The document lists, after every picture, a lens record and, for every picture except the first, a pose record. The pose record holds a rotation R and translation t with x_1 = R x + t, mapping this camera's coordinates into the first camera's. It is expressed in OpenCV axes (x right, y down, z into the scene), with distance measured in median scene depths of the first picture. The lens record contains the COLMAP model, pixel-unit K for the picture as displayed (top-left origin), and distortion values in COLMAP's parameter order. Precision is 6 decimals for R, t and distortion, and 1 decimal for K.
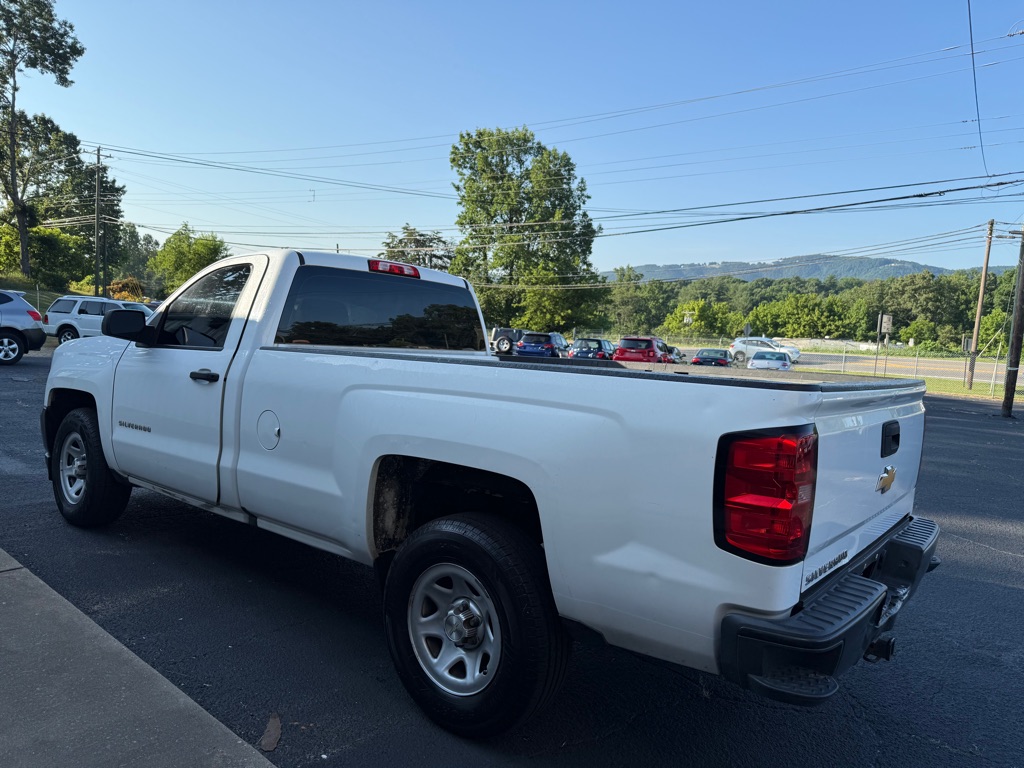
lens RADIAL K [[724.4, 0, 520.0], [0, 724.4, 382.0], [0, 0, 1]] dist [0.030316, -0.043703]
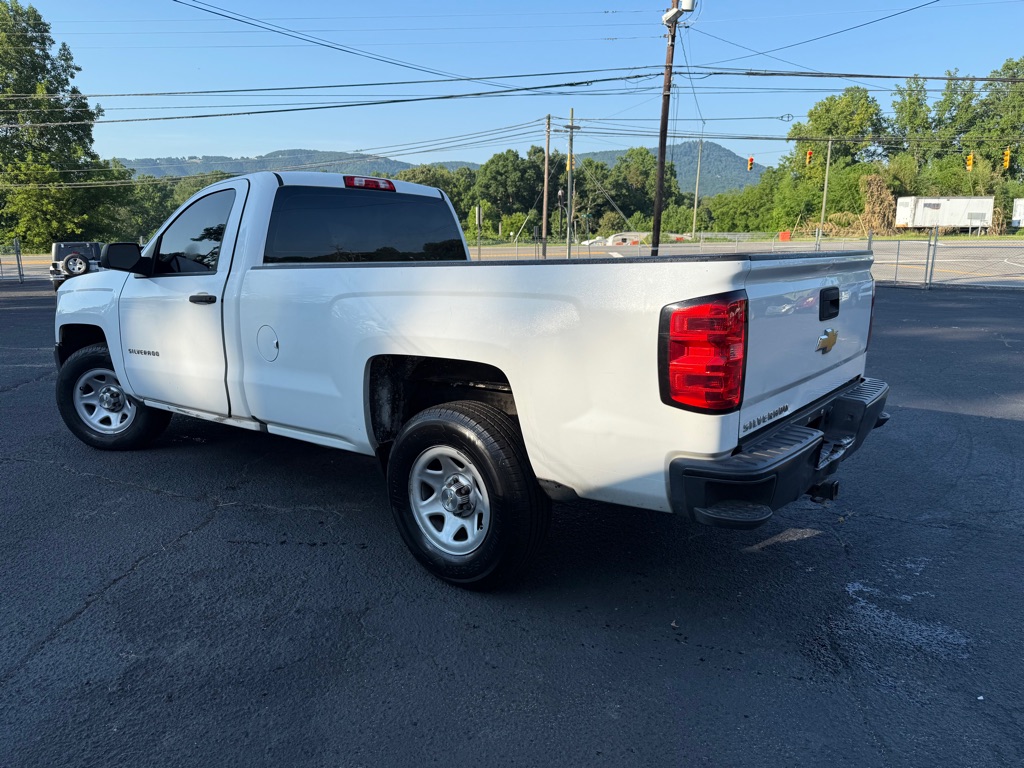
lens RADIAL K [[724.4, 0, 503.1], [0, 724.4, 386.2], [0, 0, 1]] dist [0.030316, -0.043703]
pose [[0.997128, -0.072300, -0.022569, 0.027904], [0.074547, 0.989528, 0.123601, 0.023656], [0.013396, -0.124929, 0.992075, -0.091421]]
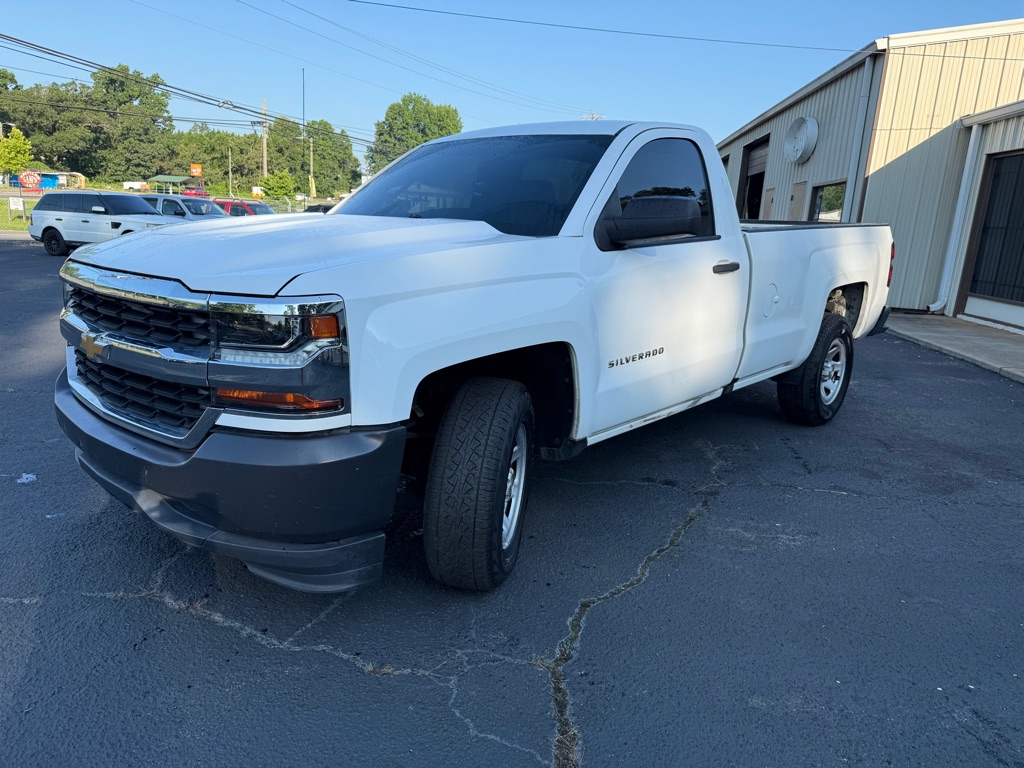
lens RADIAL K [[724.4, 0, 512.8], [0, 724.4, 387.0], [0, 0, 1]] dist [0.030316, -0.043703]
pose [[0.078573, -0.297000, 0.951639, -1.761927], [0.035397, 0.954820, 0.295070, -0.187817], [-0.996280, 0.010501, 0.085536, 1.490244]]
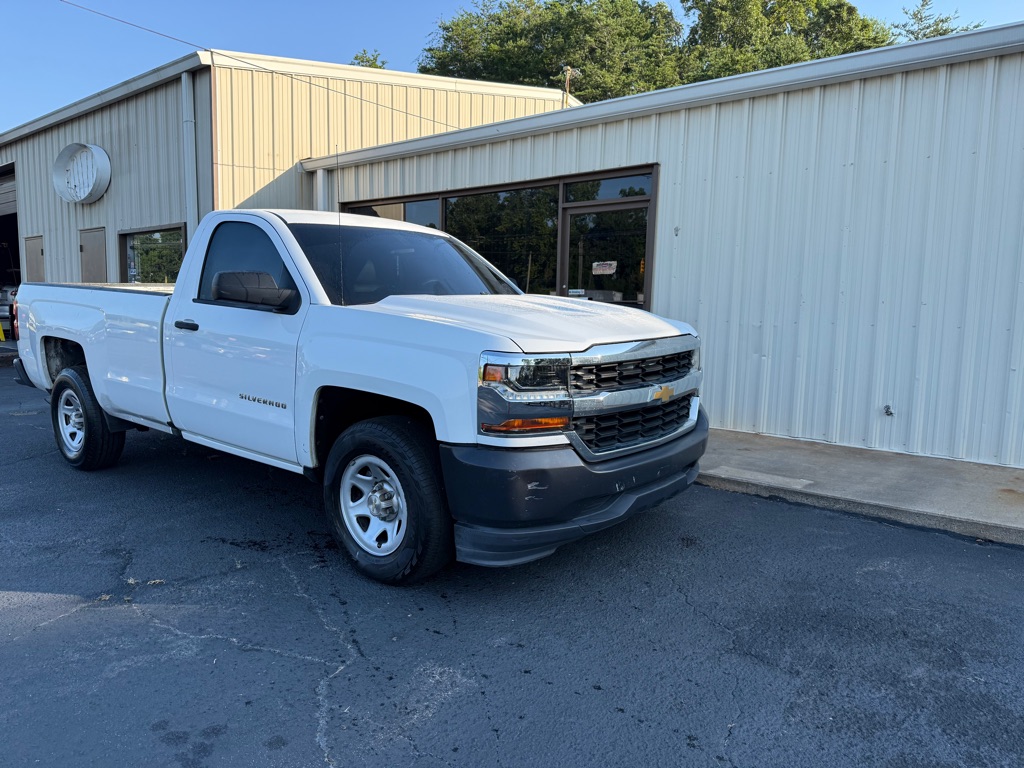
lens RADIAL K [[724.4, 0, 505.8], [0, 724.4, 388.0], [0, 0, 1]] dist [0.030316, -0.043703]
pose [[-0.783925, -0.162967, 0.599085, -0.479978], [-0.024276, 0.972243, 0.232709, -0.106608], [-0.620381, 0.167883, -0.766122, 1.659815]]
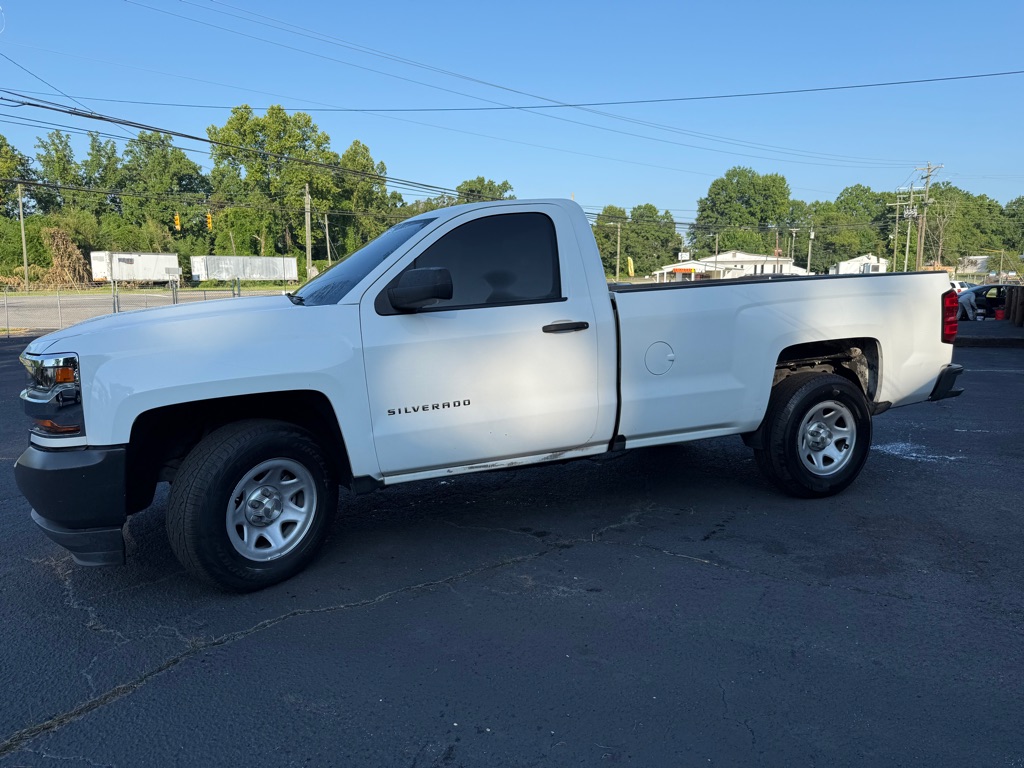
lens RADIAL K [[724.4, 0, 515.5], [0, 724.4, 386.3], [0, 0, 1]] dist [0.030316, -0.043703]
pose [[0.491185, -0.199491, 0.847904, -1.659042], [0.117480, 0.979699, 0.162444, -0.122421], [-0.863096, 0.019822, 0.504650, 0.688129]]
